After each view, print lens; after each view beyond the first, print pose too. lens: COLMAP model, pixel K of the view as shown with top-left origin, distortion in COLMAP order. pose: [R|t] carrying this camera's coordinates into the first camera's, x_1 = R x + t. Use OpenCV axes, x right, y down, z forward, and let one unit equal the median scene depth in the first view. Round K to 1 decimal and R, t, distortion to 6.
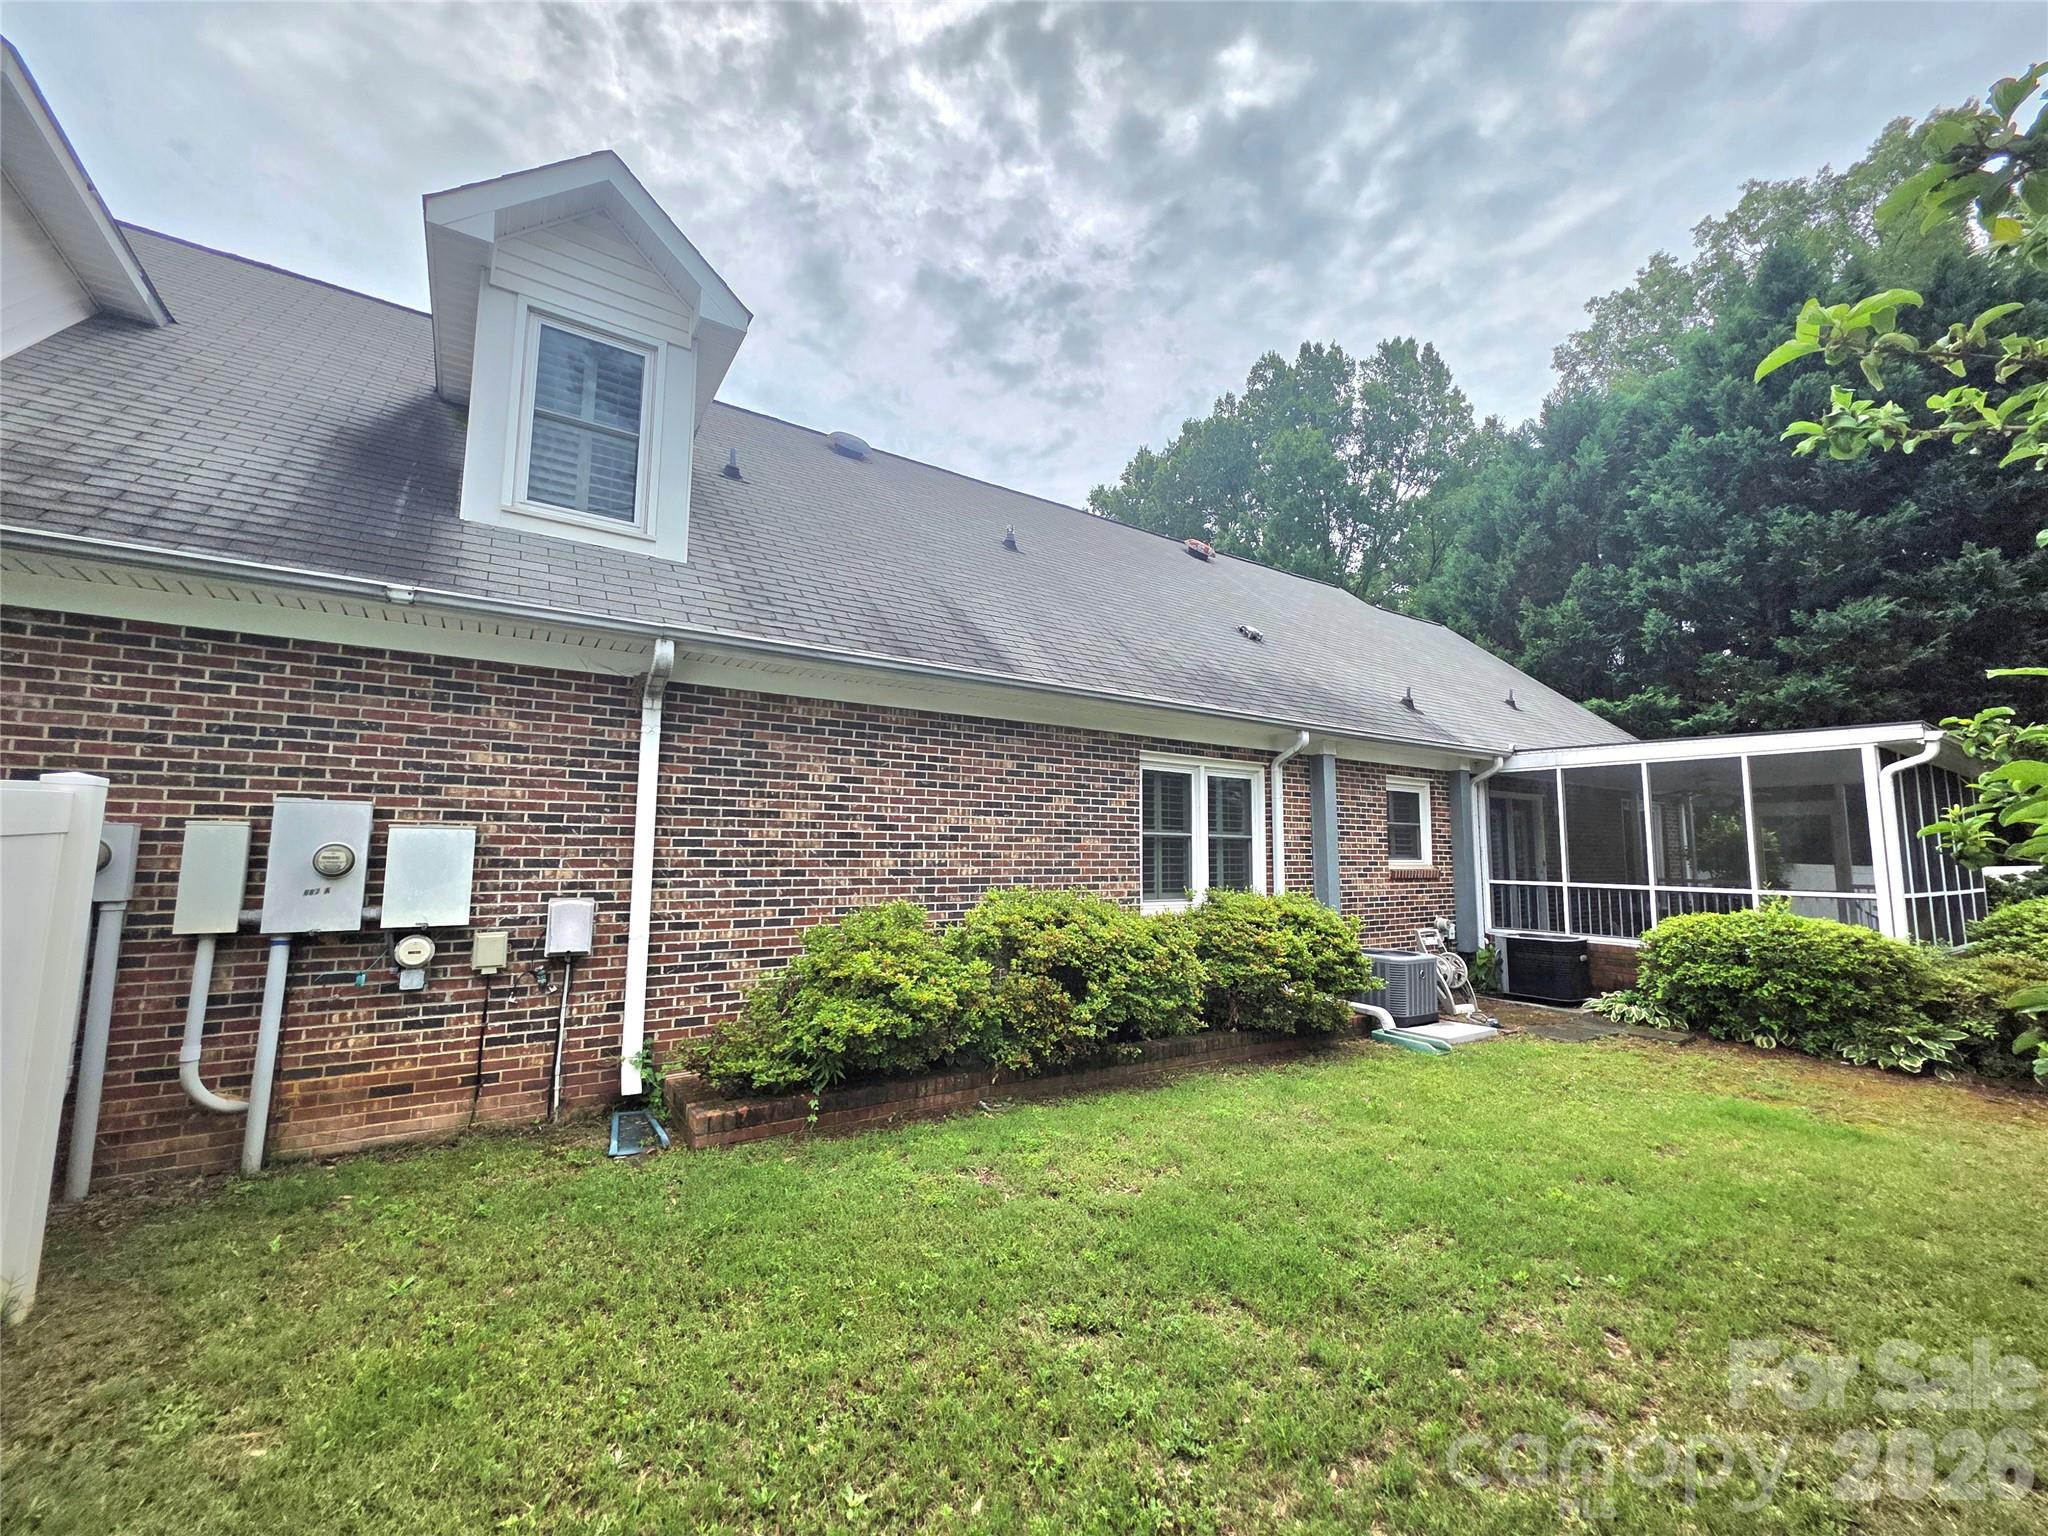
lens RADIAL K [[818.1, 0, 1013.9], [0, 818.1, 762.3], [0, 0, 1]] dist [-0.003276, 0.000939]
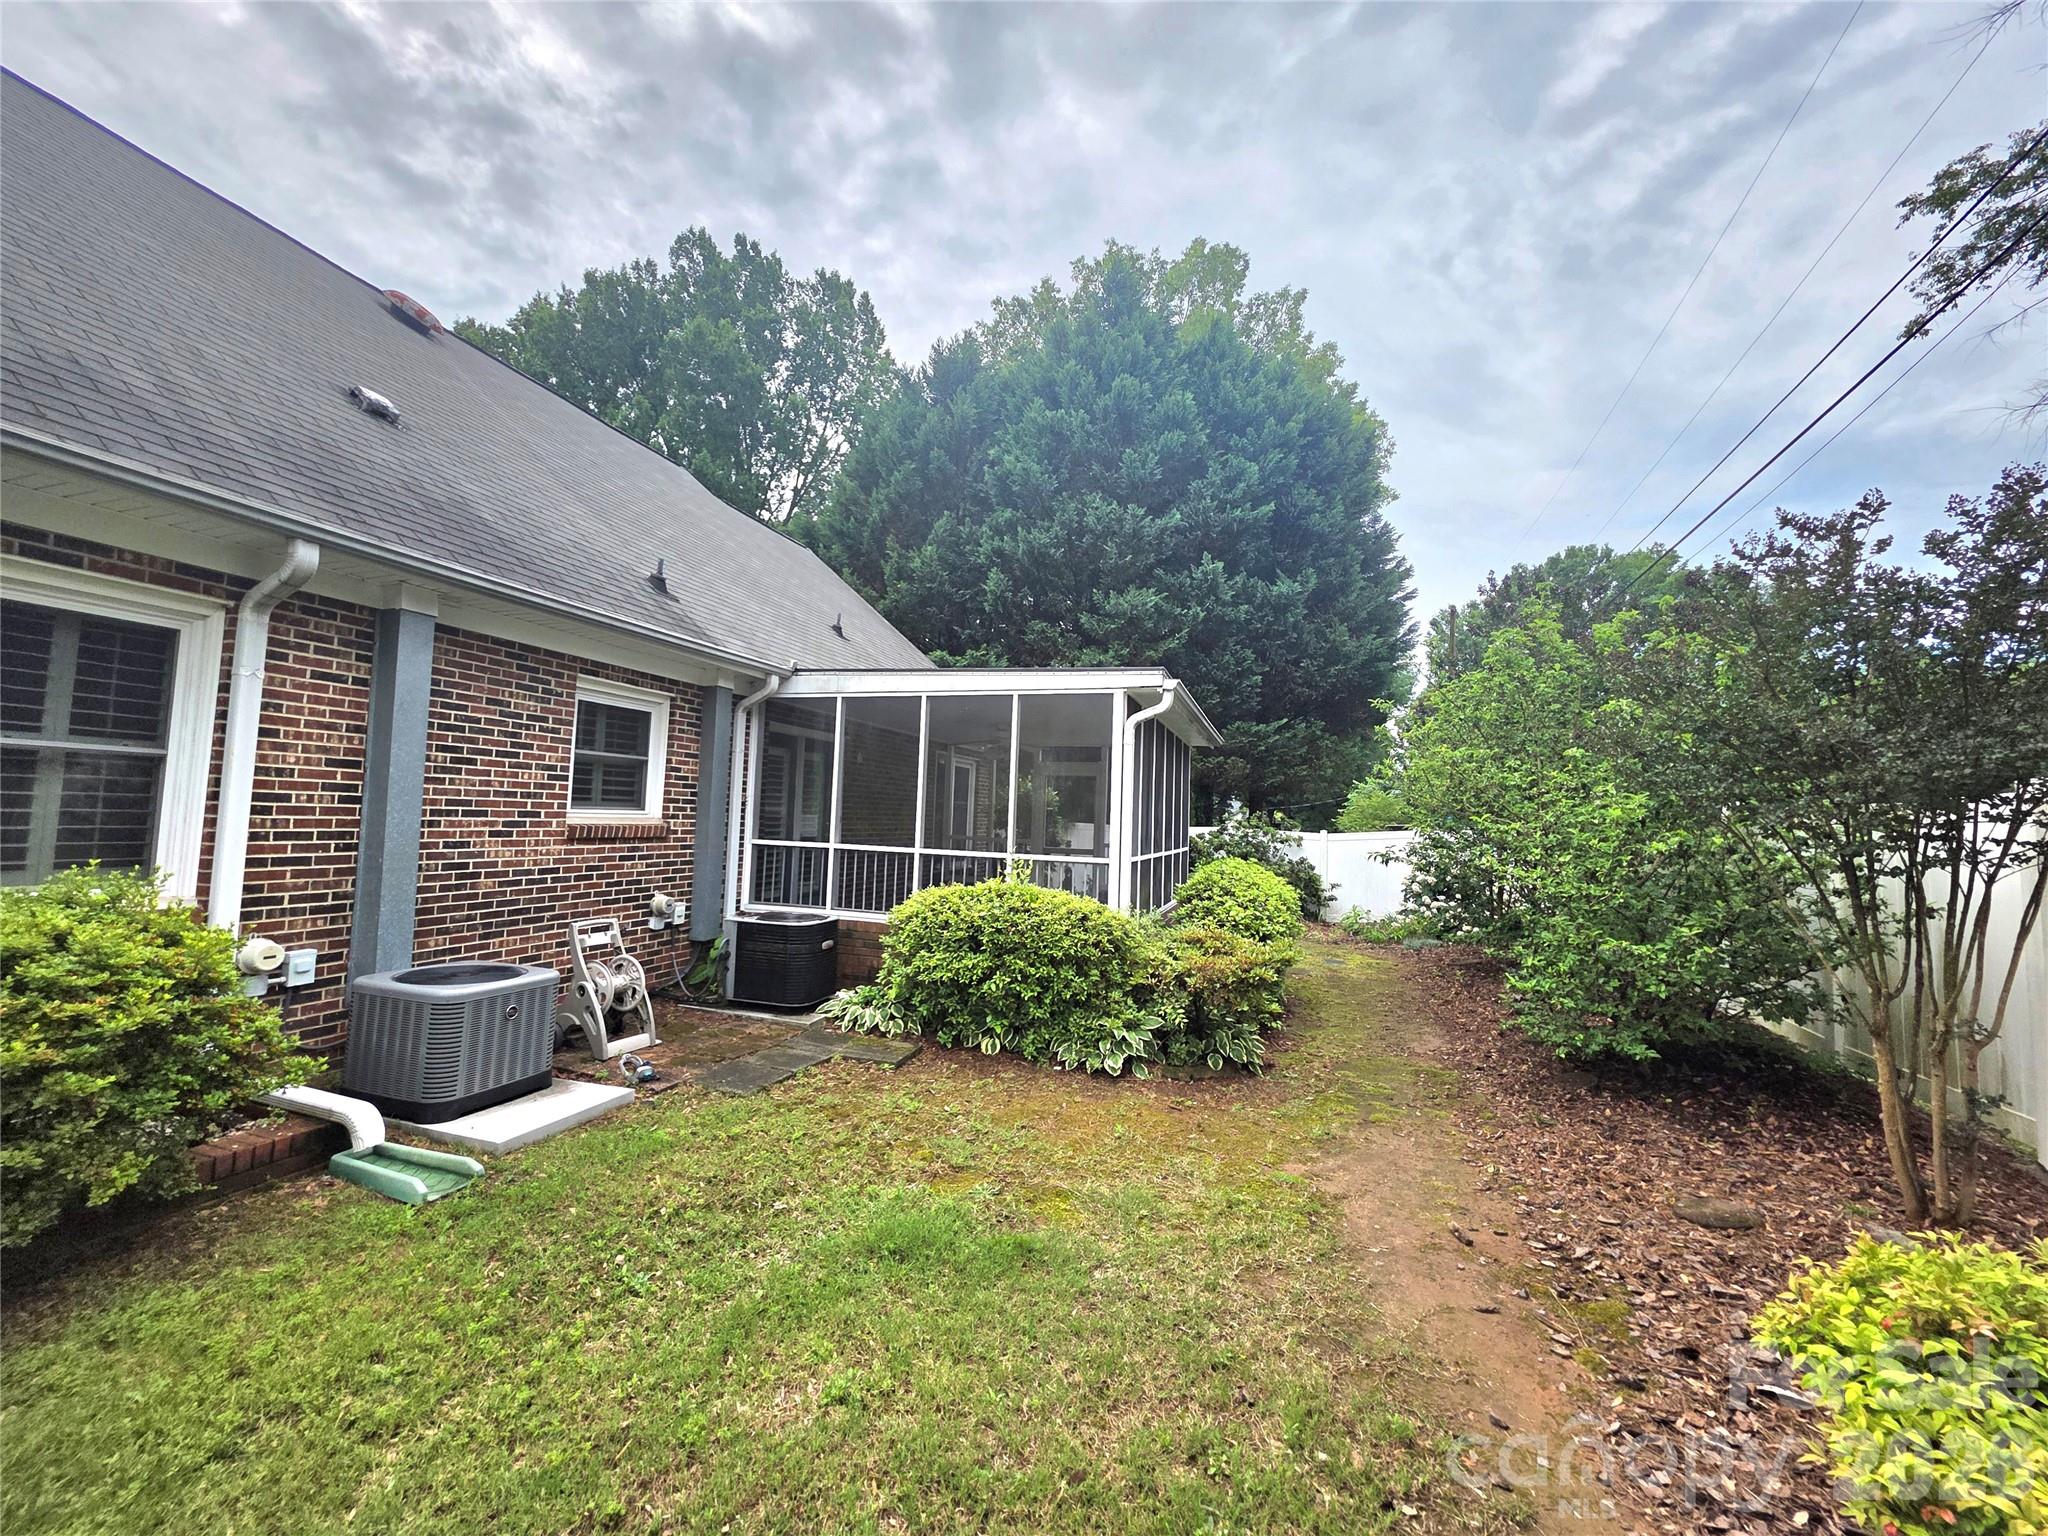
lens RADIAL K [[818.1, 0, 1023.9], [0, 818.1, 758.9], [0, 0, 1]] dist [-0.003276, 0.000939]
pose [[0.781537, 0.060288, 0.620939, 0.344938], [-0.093565, 0.995389, 0.021121, 0.035594], [-0.616803, -0.074604, 0.783574, 0.298966]]
